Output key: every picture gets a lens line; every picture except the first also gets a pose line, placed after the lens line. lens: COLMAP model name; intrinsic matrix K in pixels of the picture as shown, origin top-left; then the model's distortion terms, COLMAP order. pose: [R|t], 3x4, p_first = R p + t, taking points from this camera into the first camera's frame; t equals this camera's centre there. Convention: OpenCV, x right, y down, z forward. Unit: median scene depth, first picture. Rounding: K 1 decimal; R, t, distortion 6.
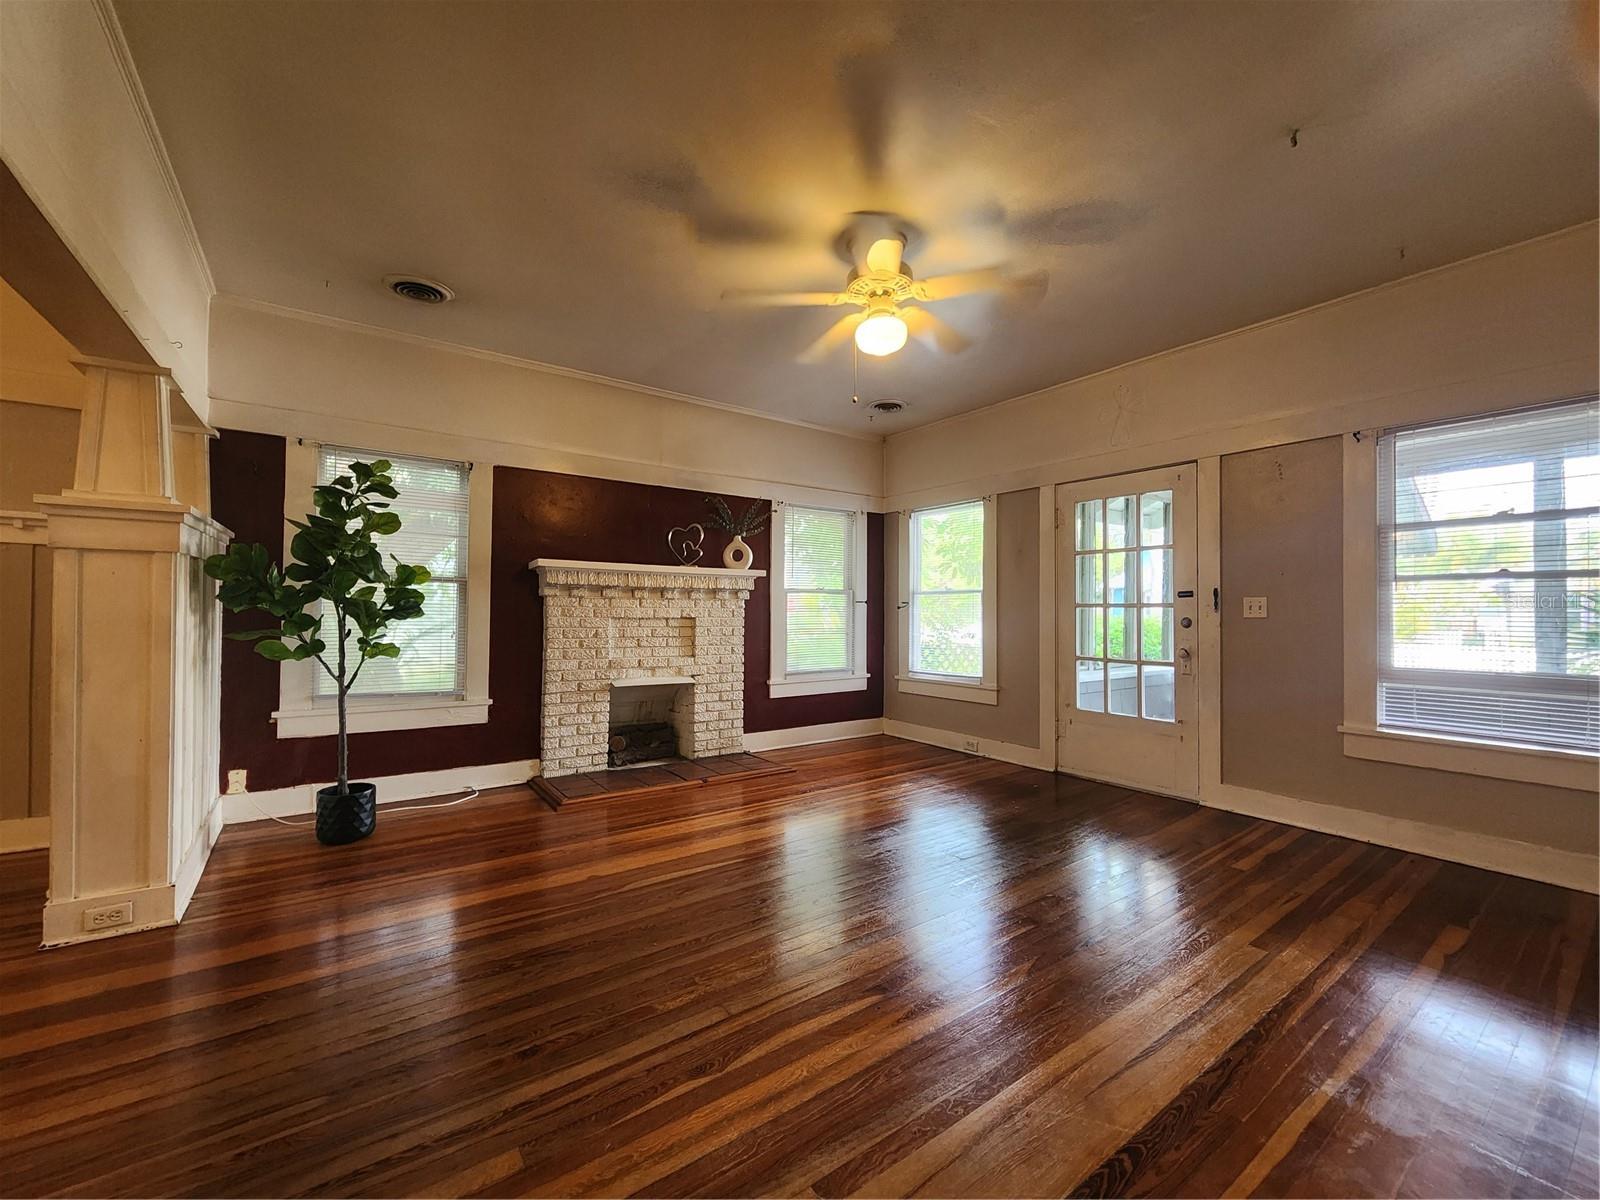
lens RADIAL K [[653.8, 0, 809.4], [0, 653.8, 604.6], [0, 0, 1]] dist [-0.003420, -0.000342]
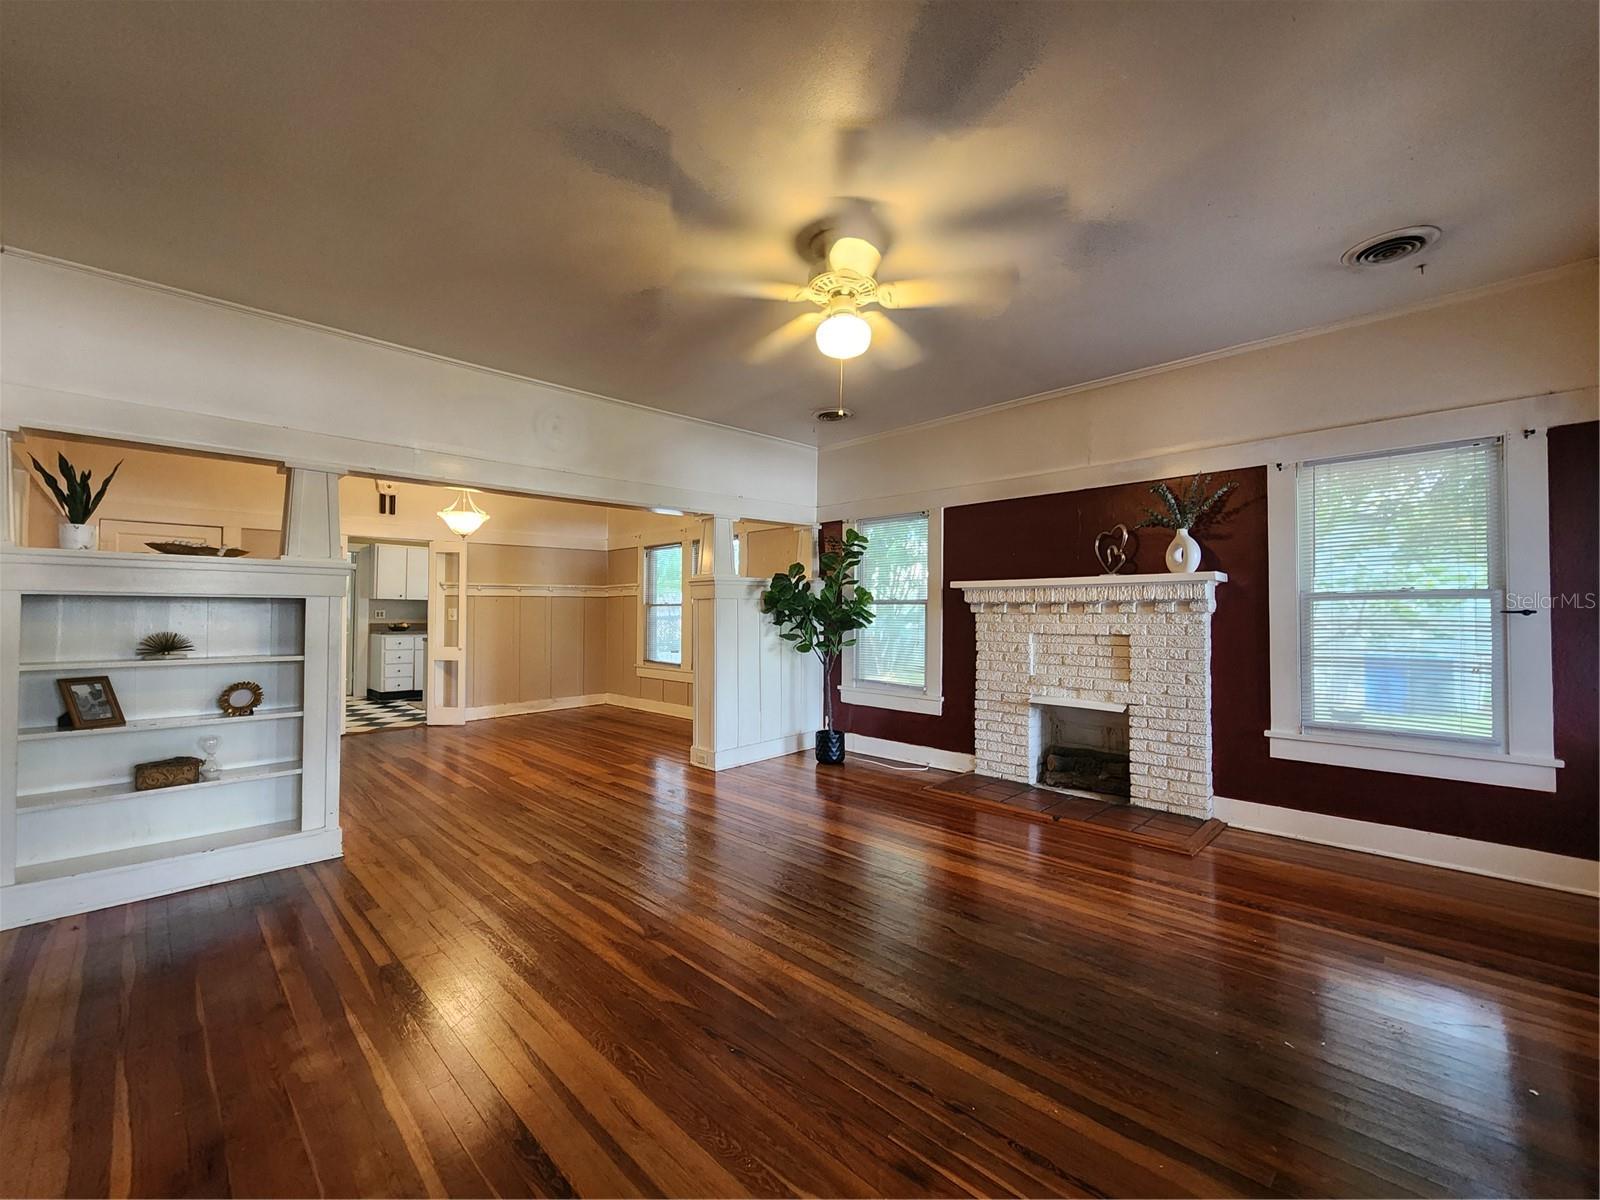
lens RADIAL K [[653.8, 0, 808.1], [0, 653.8, 605.4], [0, 0, 1]] dist [-0.003420, -0.000342]
pose [[0.163659, -0.027223, -0.986141, 0.628541], [0.003984, 0.999629, -0.026934, 0.002854], [0.986509, 0.000479, 0.163707, 0.491652]]
